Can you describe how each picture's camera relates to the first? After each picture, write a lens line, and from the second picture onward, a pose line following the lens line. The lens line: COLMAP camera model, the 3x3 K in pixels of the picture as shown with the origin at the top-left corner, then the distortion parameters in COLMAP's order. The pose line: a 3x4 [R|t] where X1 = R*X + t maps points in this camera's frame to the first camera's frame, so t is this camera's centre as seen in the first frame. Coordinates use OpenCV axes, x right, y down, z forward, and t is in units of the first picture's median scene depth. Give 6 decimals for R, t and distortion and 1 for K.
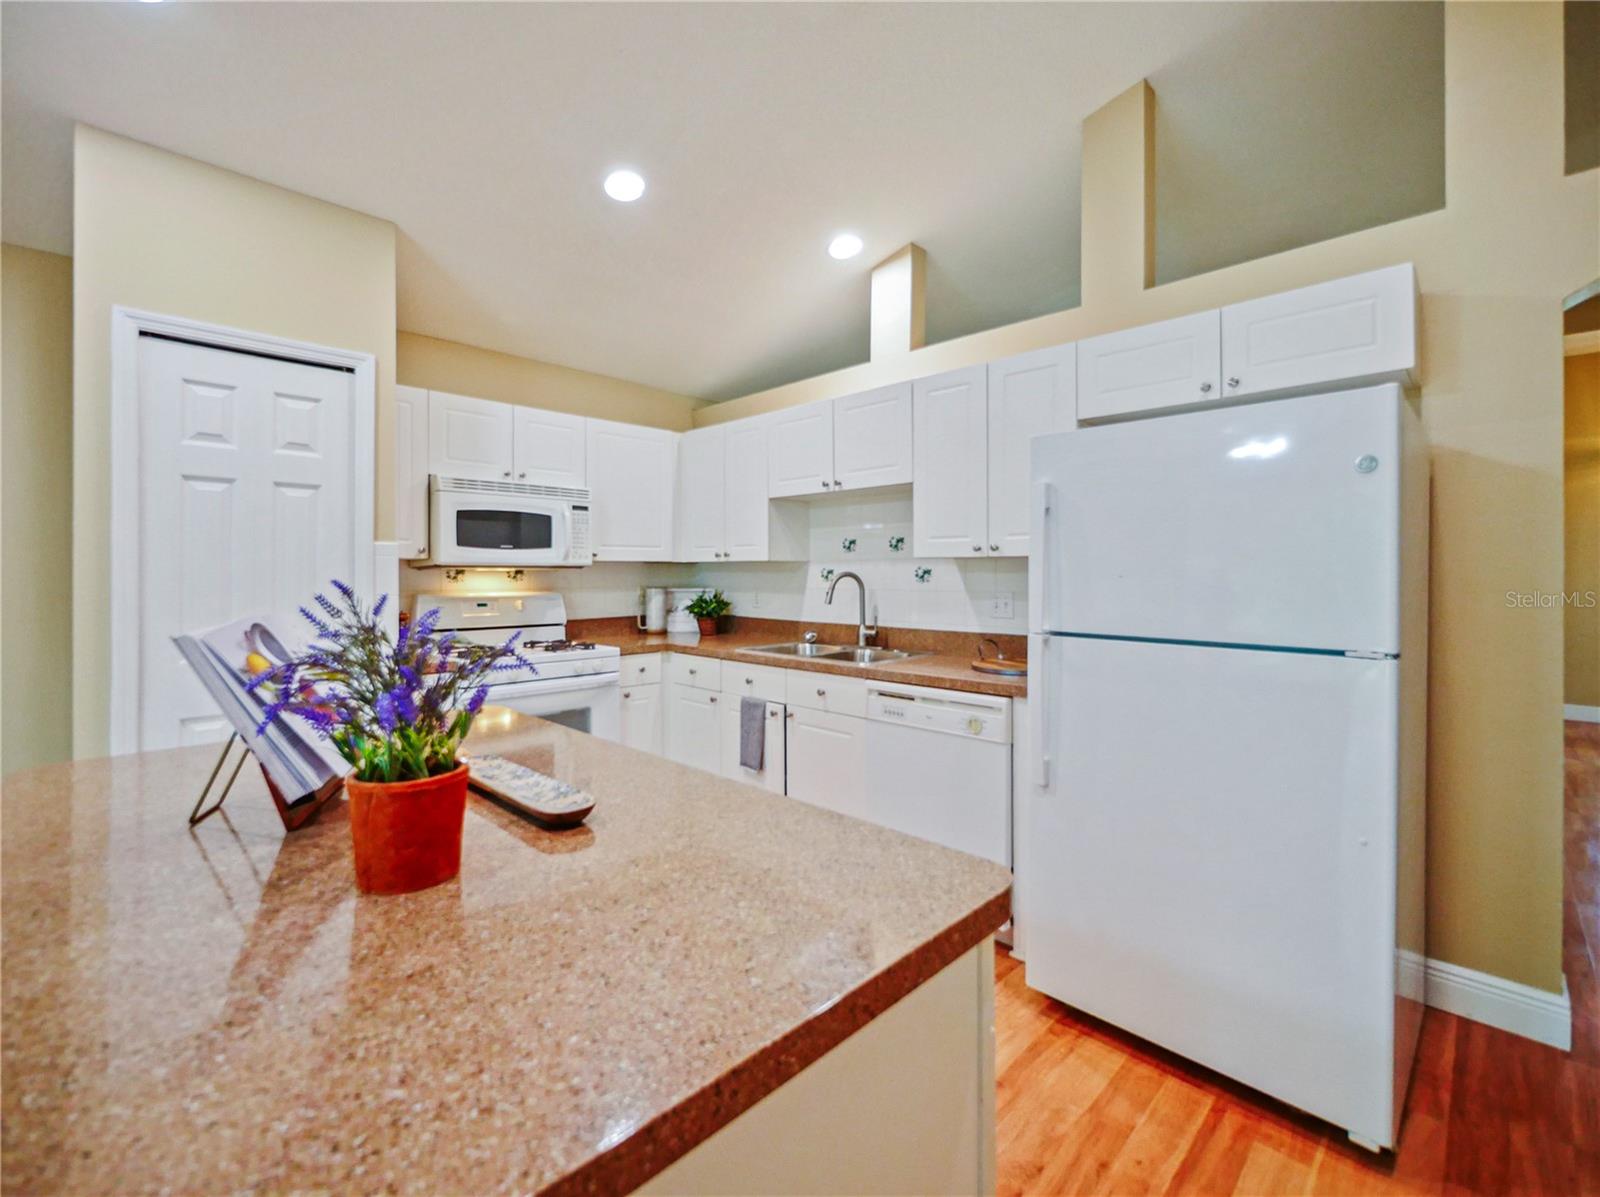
lens RADIAL K [[696.8, 0, 806.5], [0, 696.8, 573.9], [0, 0, 1]] dist [-0.000609, 0.000014]
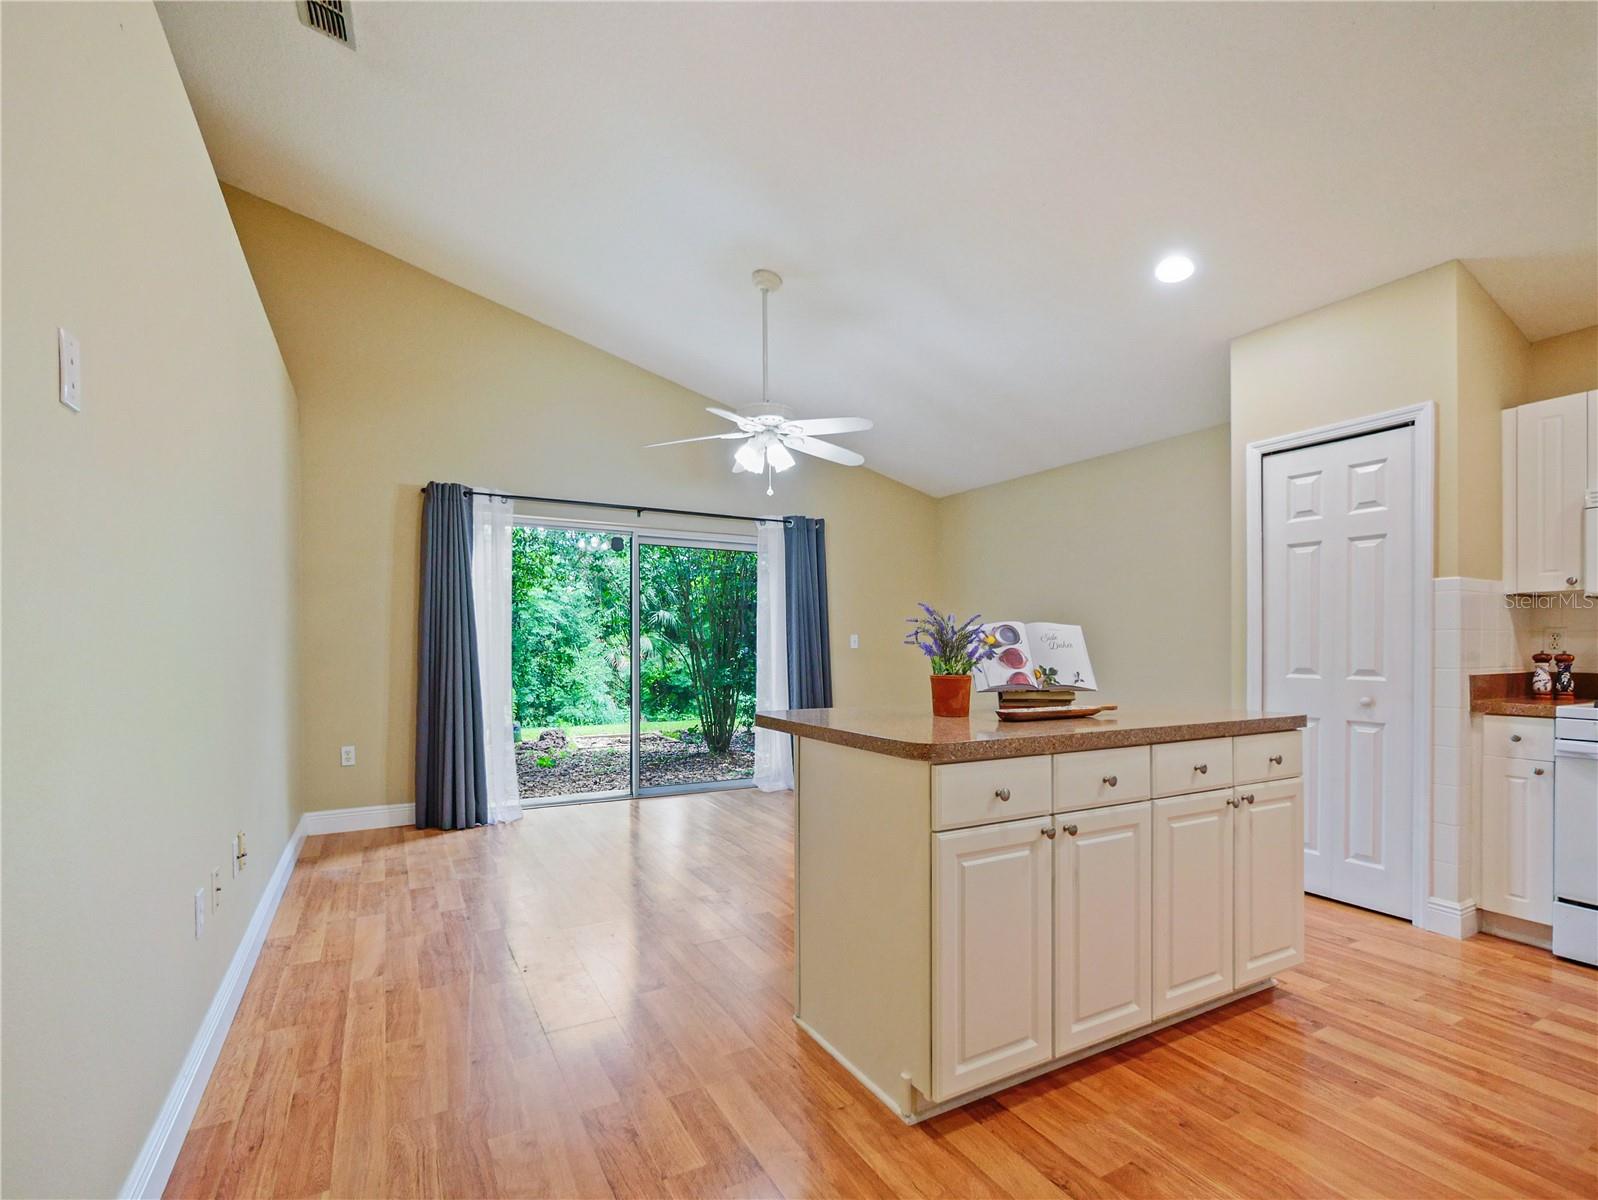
lens RADIAL K [[737.2, 0, 774.5], [0, 737.2, 652.0], [0, 0, 1]] dist [-0.000883, 0.000018]
pose [[-0.291630, 0.007812, -0.956499, 0.561911], [0.001021, 0.999969, 0.007856, 0.042527], [0.956531, 0.001314, -0.291629, 0.289156]]
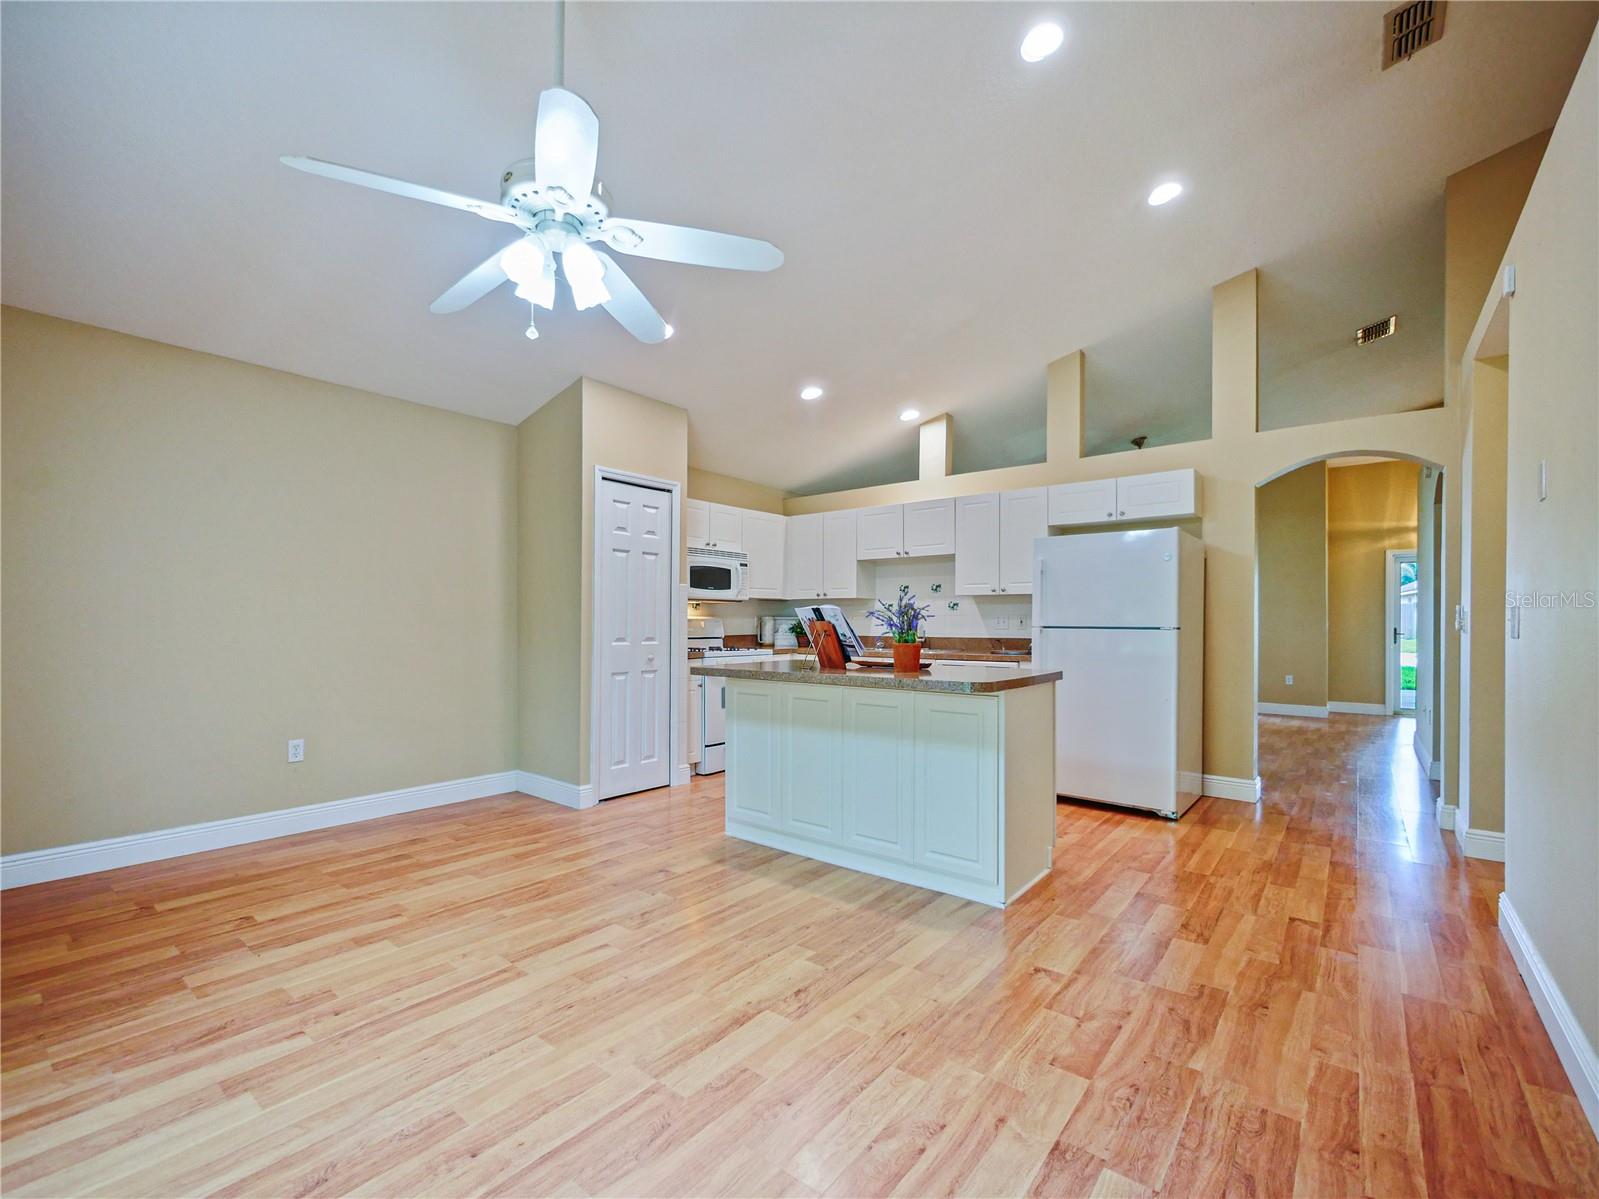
lens RADIAL K [[692.1, 0, 794.7], [0, 692.1, 628.8], [0, 0, 1]] dist [0.001364, 0.001908]
pose [[0.995237, 0.002182, 0.097458, -0.381545], [-0.002946, 0.999966, 0.007695, 0.044127], [-0.097438, -0.007946, 0.995210, -0.655570]]
